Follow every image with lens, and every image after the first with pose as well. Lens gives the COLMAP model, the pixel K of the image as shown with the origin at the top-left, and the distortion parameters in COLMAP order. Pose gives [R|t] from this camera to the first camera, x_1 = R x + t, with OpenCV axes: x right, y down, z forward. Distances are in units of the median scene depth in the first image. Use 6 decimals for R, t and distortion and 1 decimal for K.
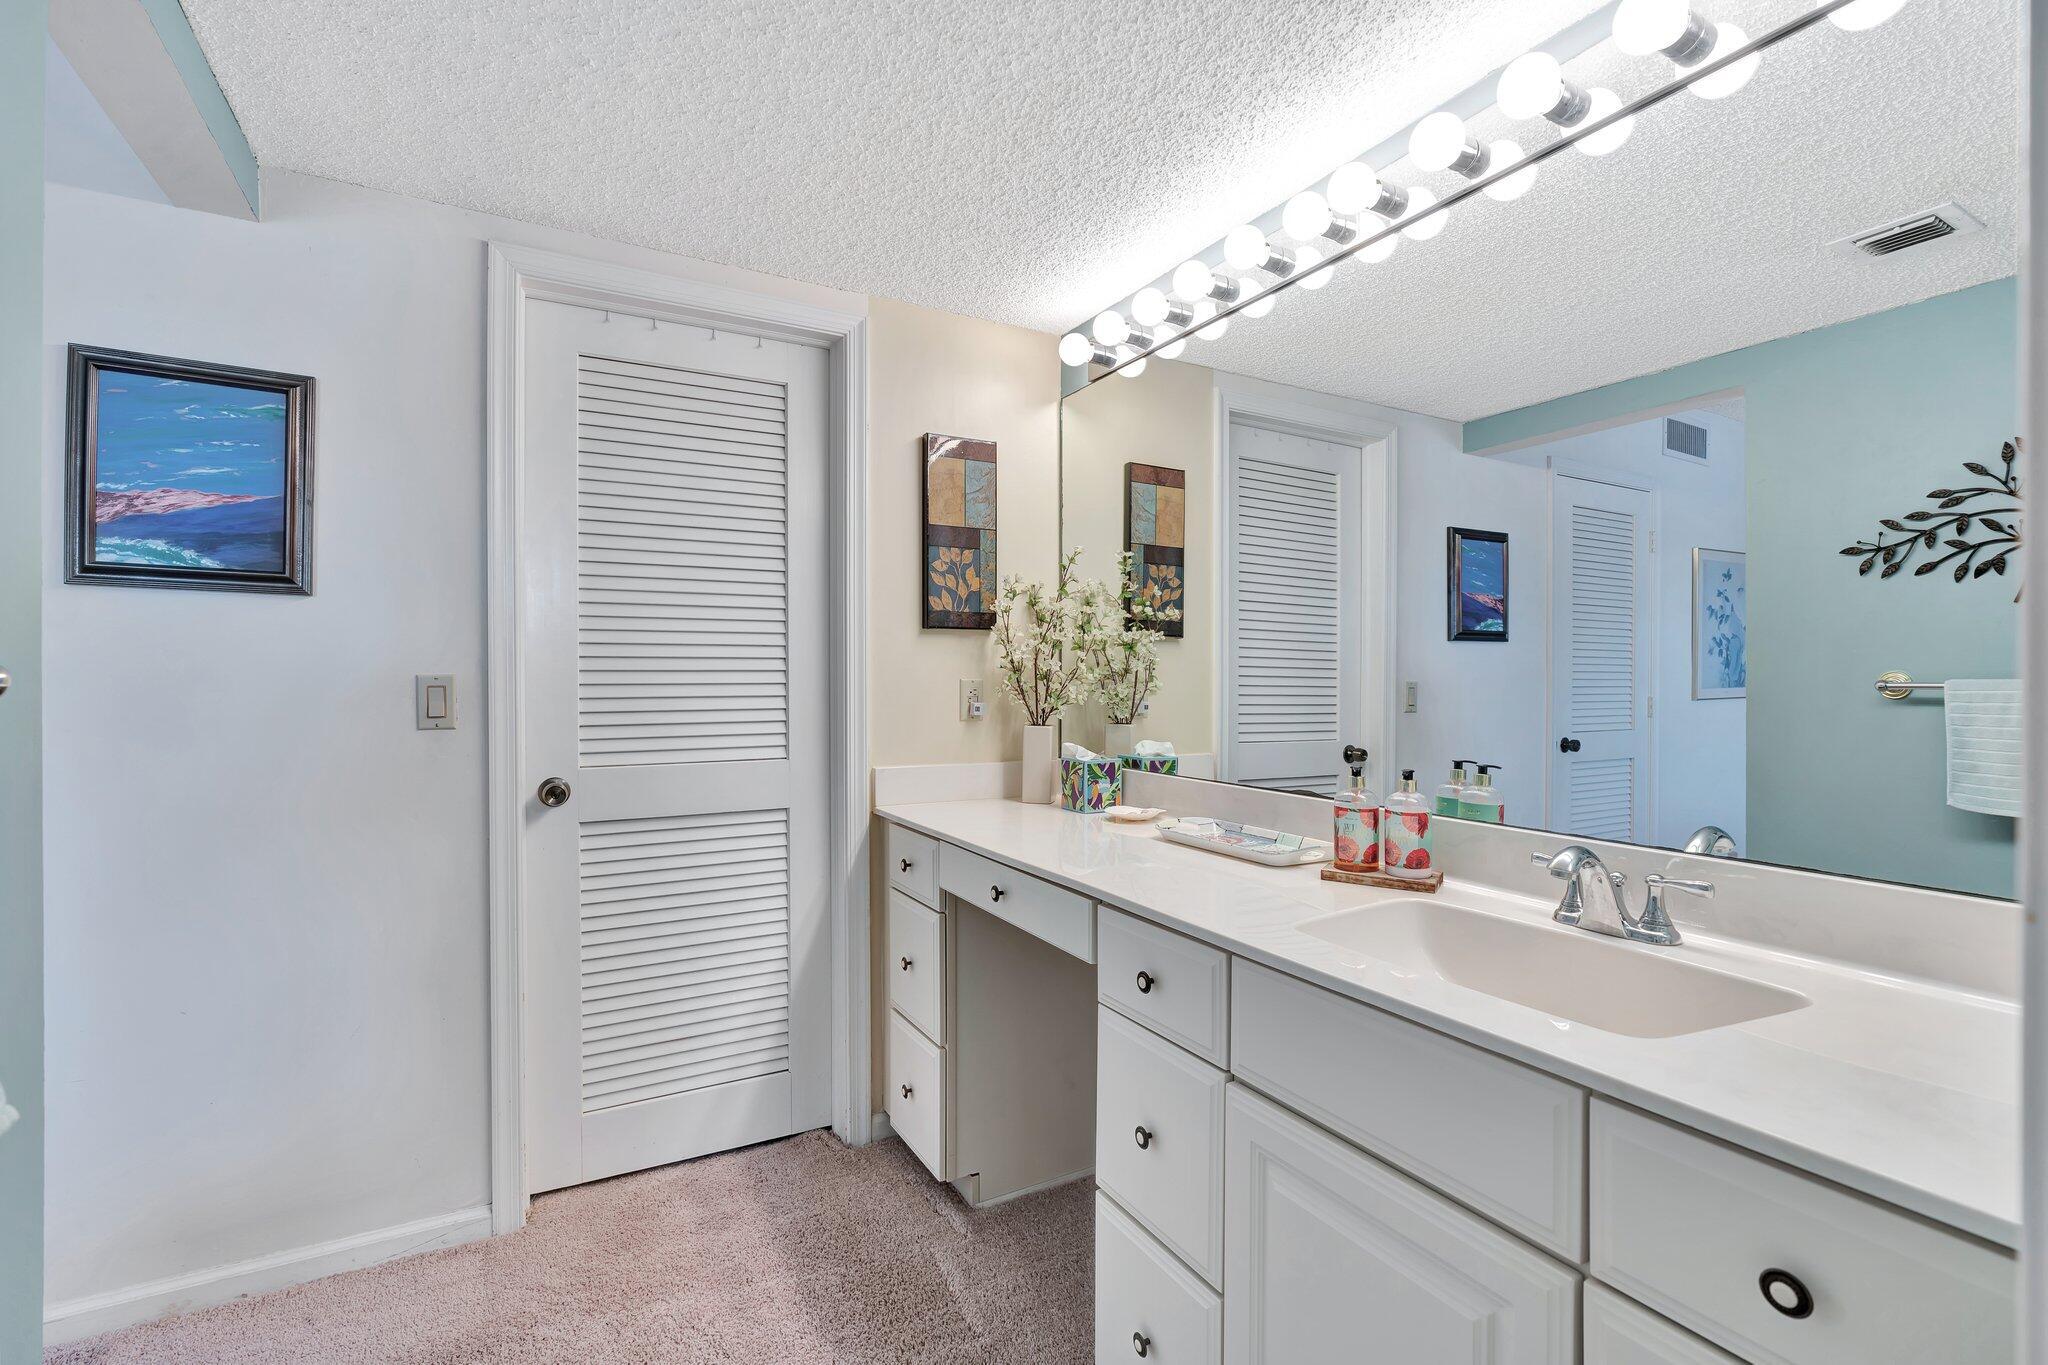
lens RADIAL K [[934.8, 0, 1035.5], [0, 934.8, 671.4], [0, 0, 1]] dist [-0.001373, 0.000739]
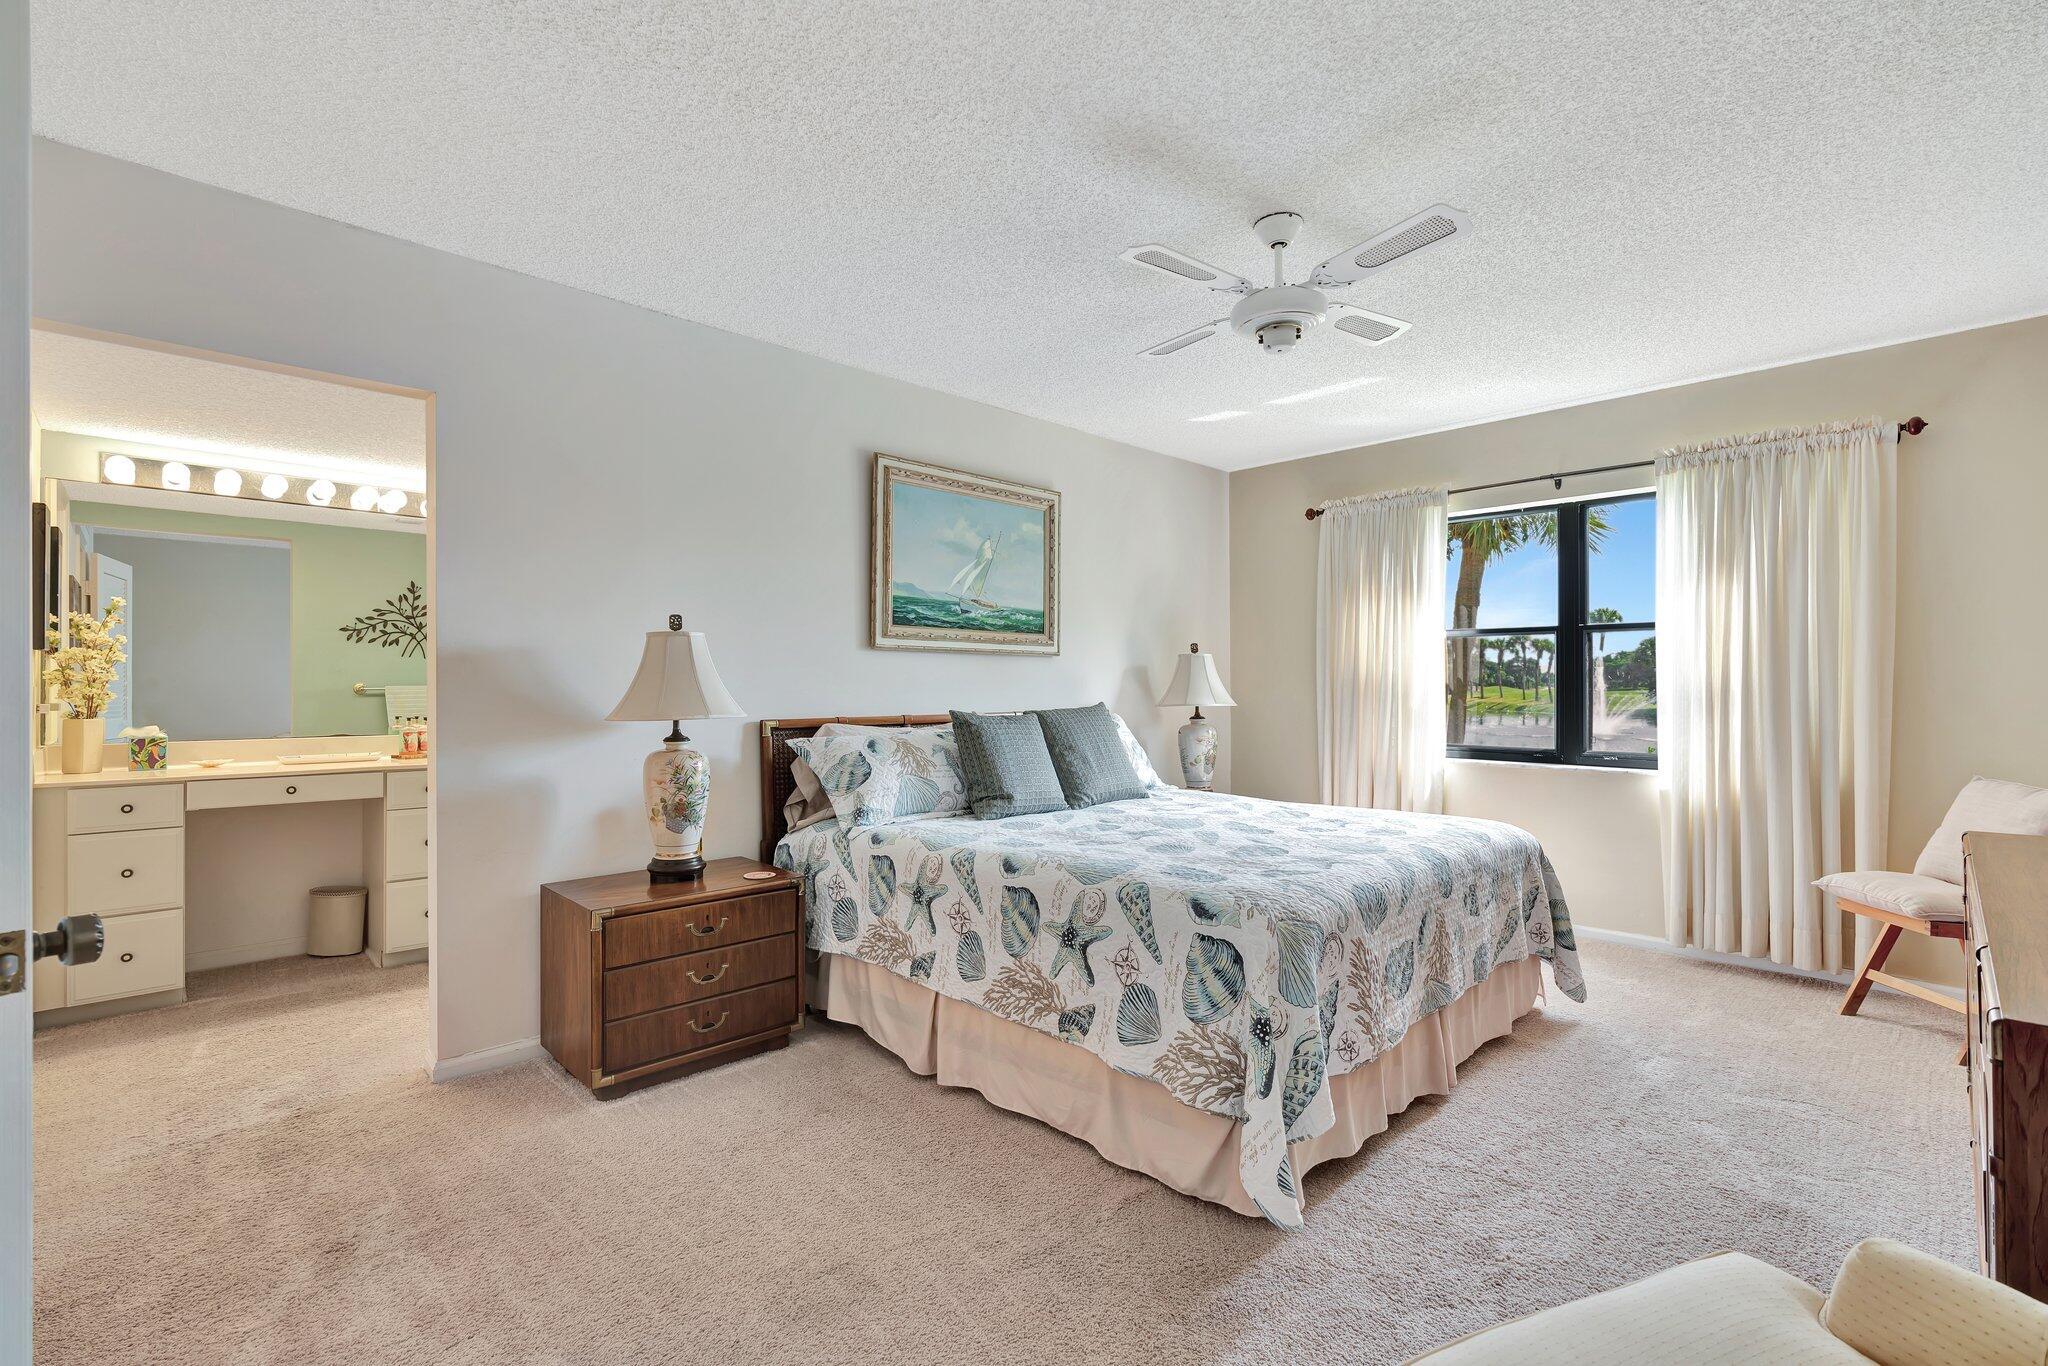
lens RADIAL K [[934.8, 0, 1024.4], [0, 934.8, 691.0], [0, 0, 1]] dist [-0.001373, 0.000739]
pose [[-0.246128, -0.007634, 0.969207, -1.874167], [-0.003363, 0.999970, 0.007022, -0.000571], [-0.969232, -0.001531, -0.246146, -0.048384]]
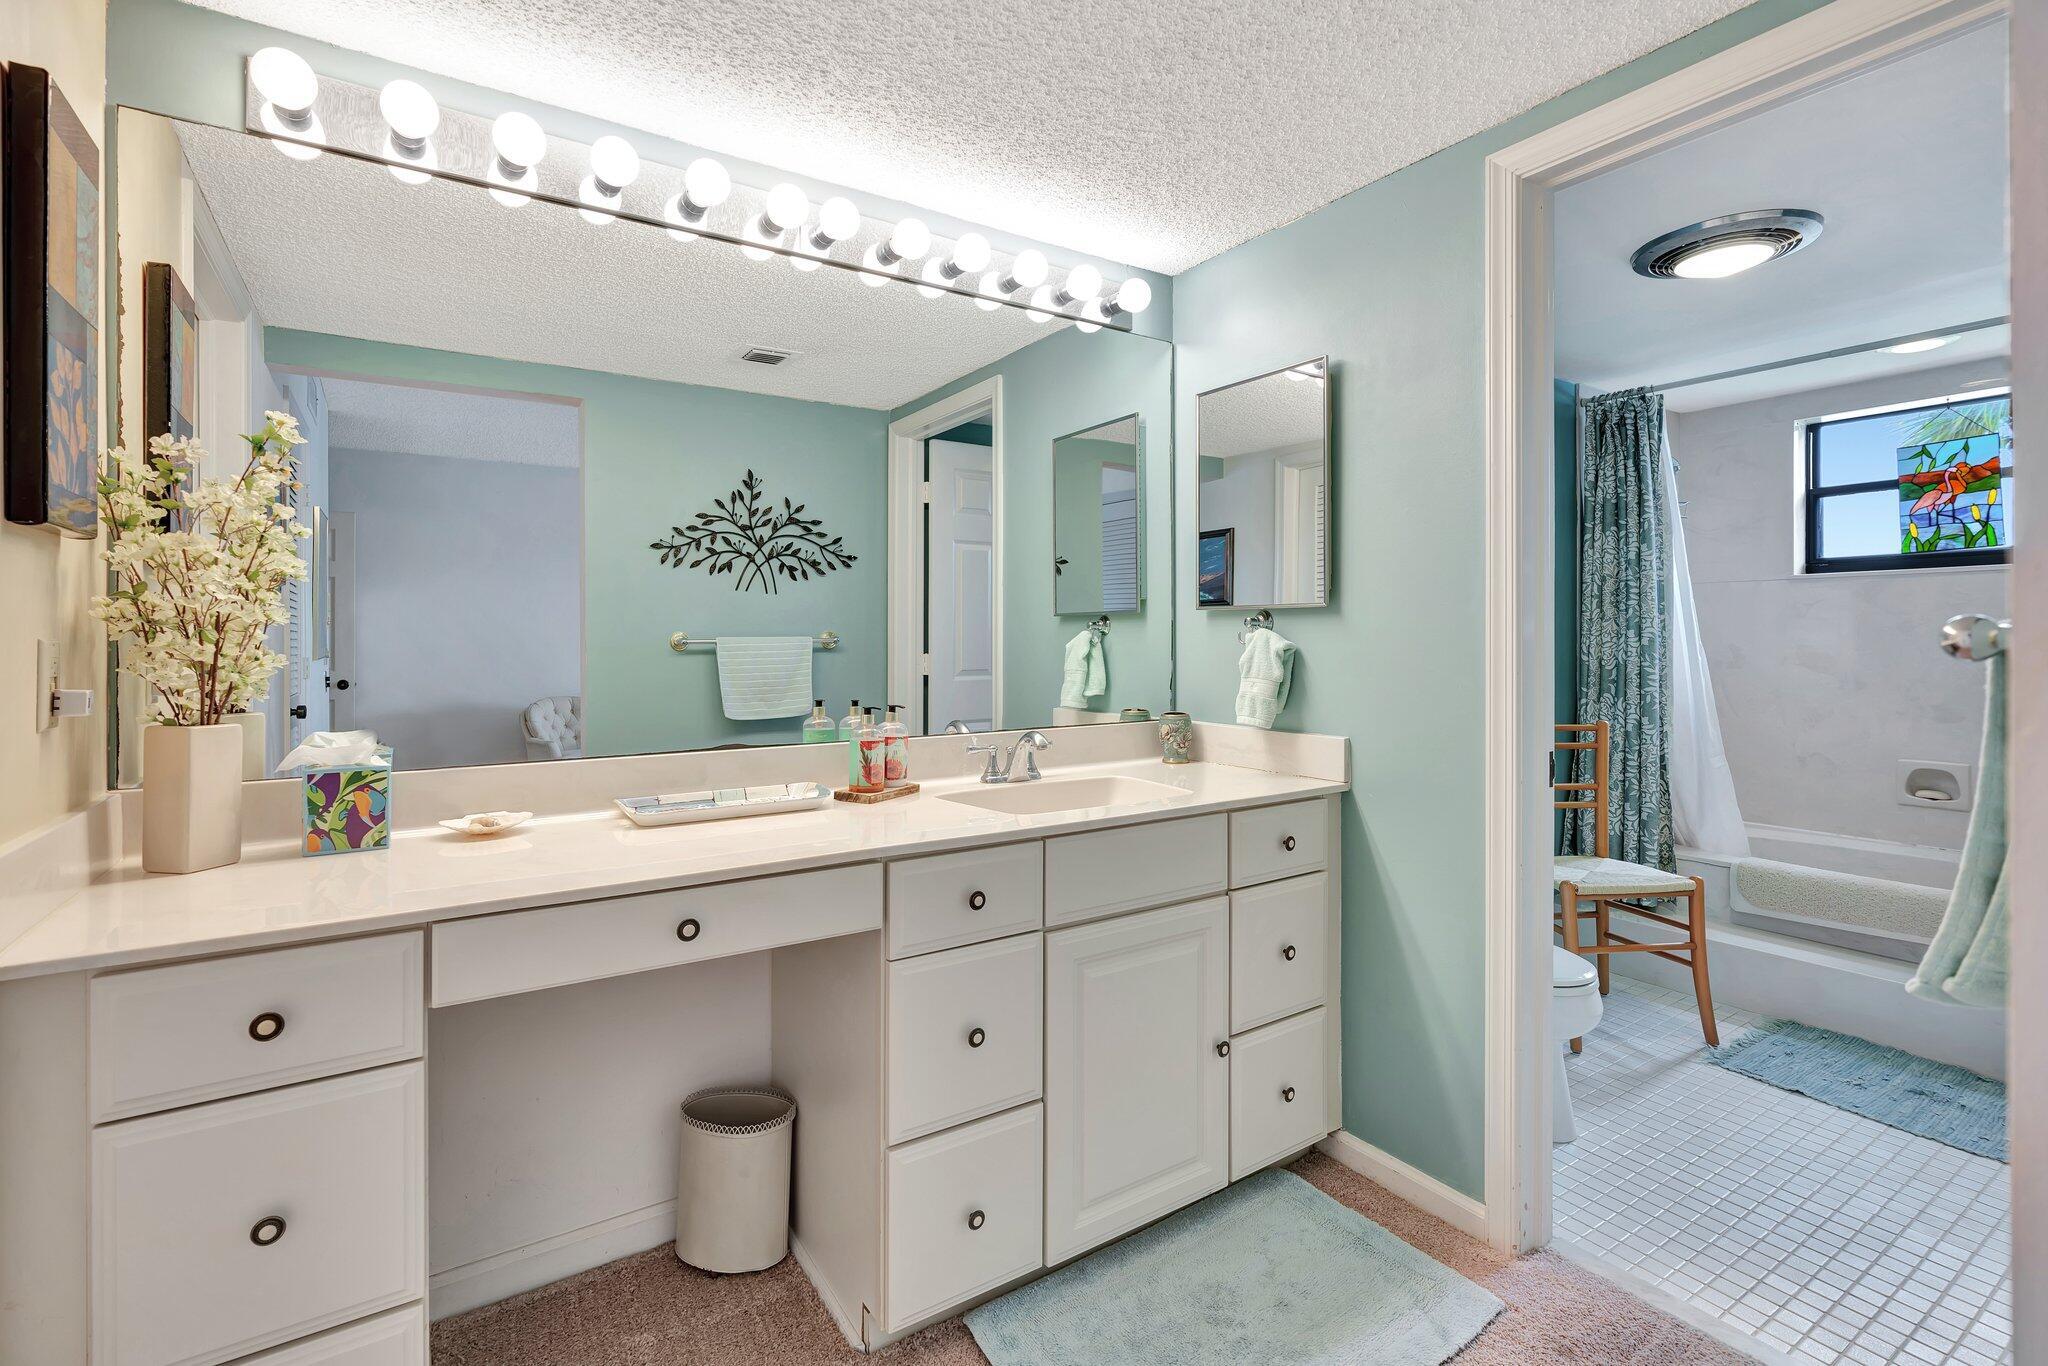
lens RADIAL K [[934.8, 0, 994.9], [0, 934.8, 644.8], [0, 0, 1]] dist [-0.001373, 0.000739]
pose [[-0.052942, -0.009602, 0.998551, -0.599783], [-0.000329, 0.999954, 0.009599, 0.006489], [-0.998598, 0.000180, -0.052943, 0.613218]]
